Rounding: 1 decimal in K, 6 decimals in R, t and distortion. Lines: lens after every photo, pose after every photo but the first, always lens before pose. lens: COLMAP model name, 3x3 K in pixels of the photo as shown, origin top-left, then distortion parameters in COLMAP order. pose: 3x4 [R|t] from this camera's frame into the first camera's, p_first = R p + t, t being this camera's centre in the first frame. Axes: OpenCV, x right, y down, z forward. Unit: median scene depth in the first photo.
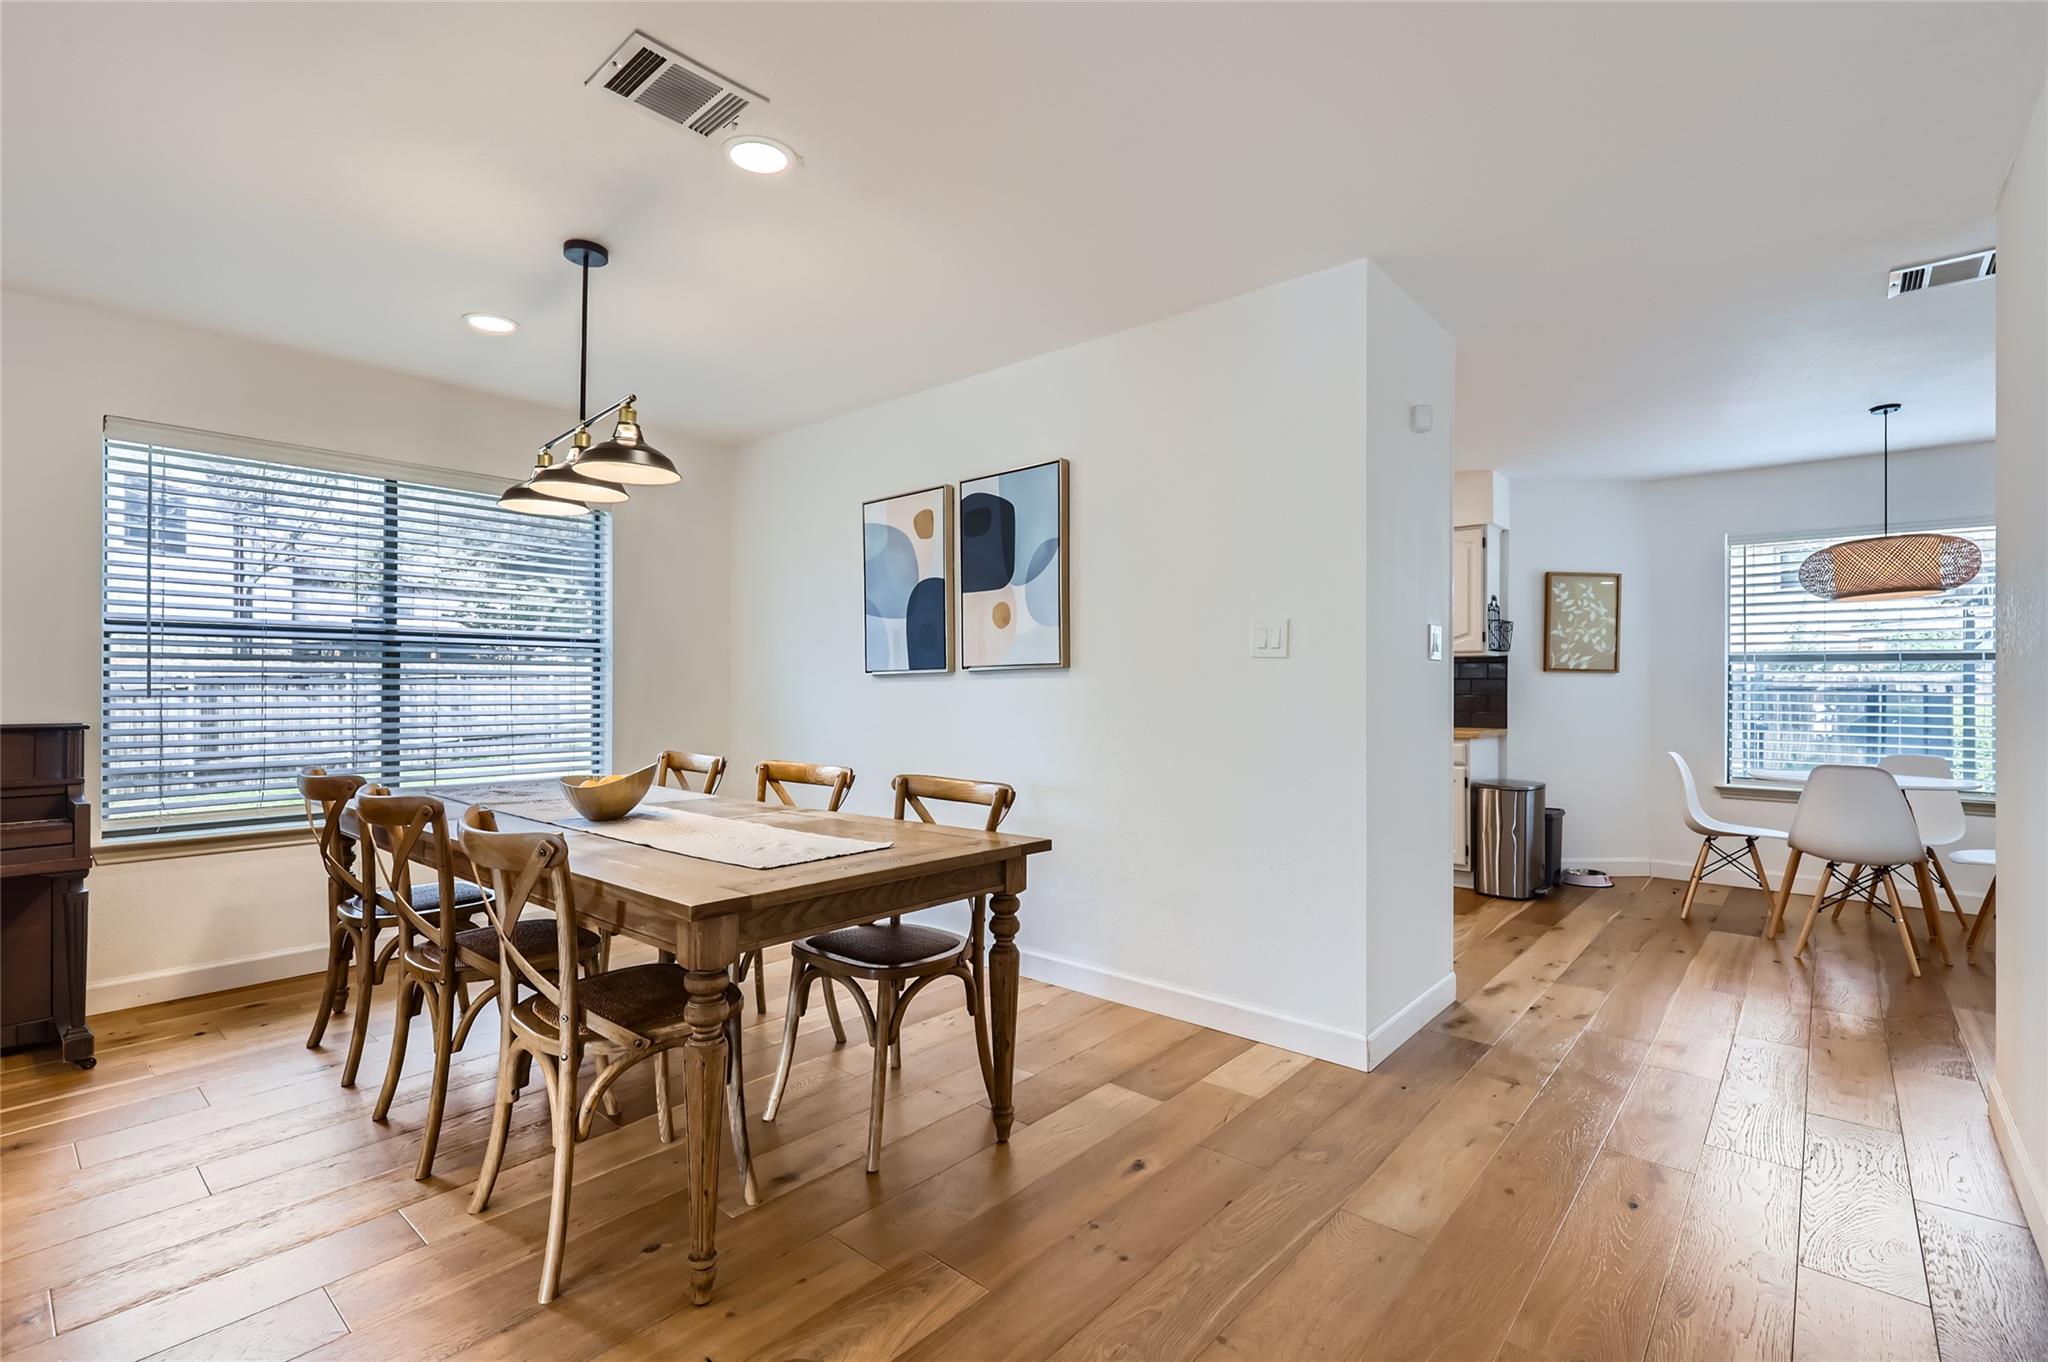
lens RADIAL K [[924.0, 0, 1012.2], [0, 924.0, 682.9], [0, 0, 1]] dist [0.004458, -0.002379]
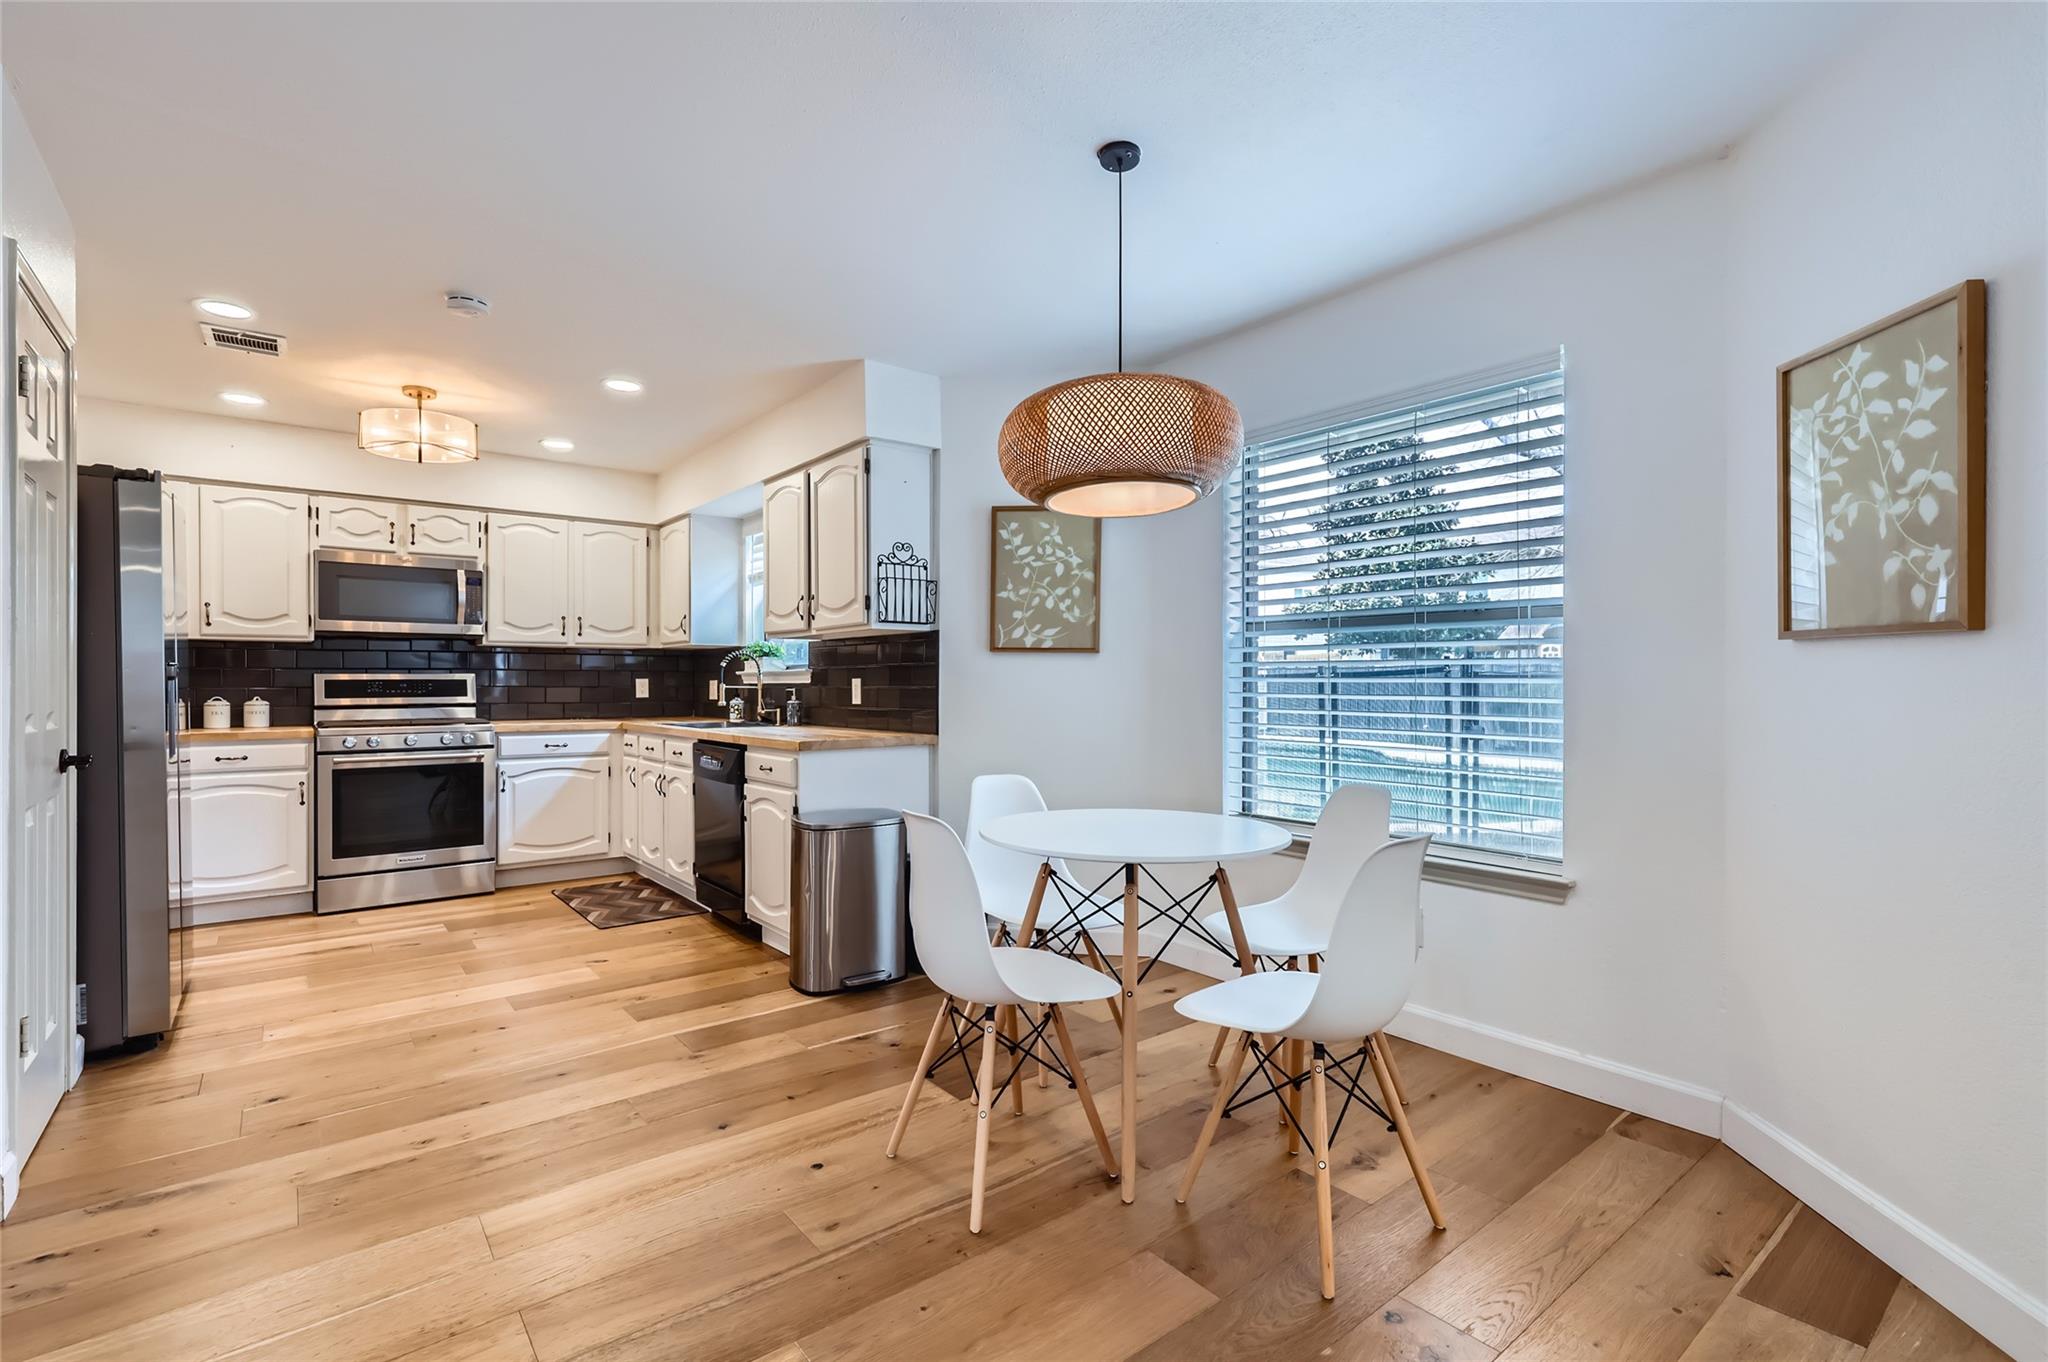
lens RADIAL K [[924.0, 0, 1022.5], [0, 924.0, 683.9], [0, 0, 1]] dist [0.004458, -0.002379]
pose [[0.984108, -0.006508, -0.177453, 1.001329], [0.008202, 0.999927, 0.008818, 0.007869], [0.177382, -0.010133, 0.984090, 0.454964]]
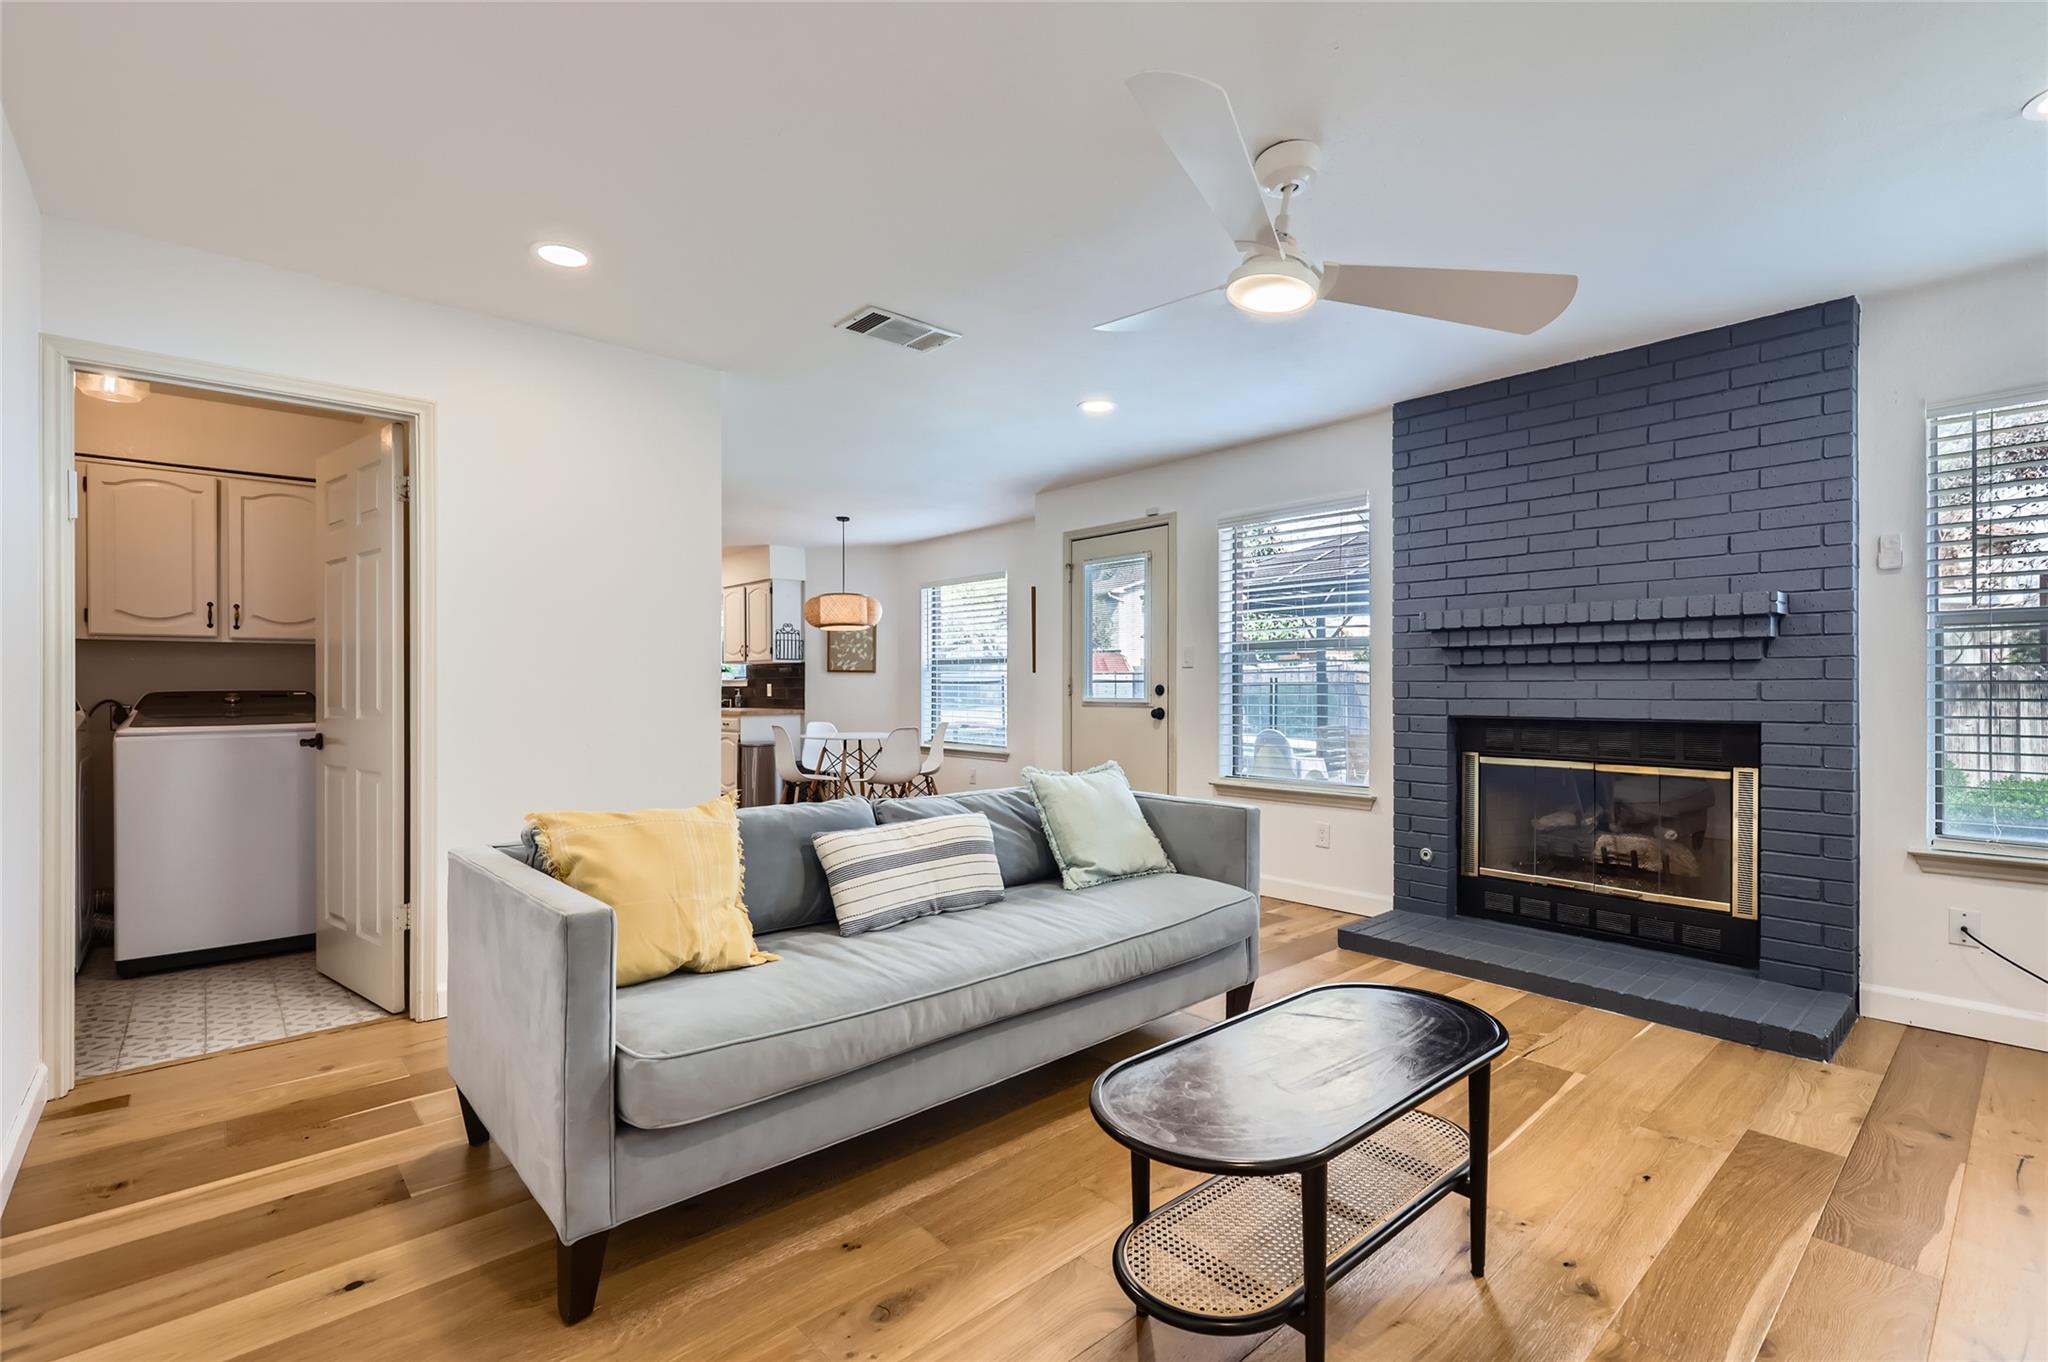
lens RADIAL K [[924.0, 0, 1024.7], [0, 924.0, 680.4], [0, 0, 1]] dist [0.004458, -0.002379]
pose [[0.992512, -0.010152, -0.121721, 1.510423], [0.010789, 0.999931, 0.004578, -0.002766], [0.121666, -0.005857, 0.992554, -0.673595]]
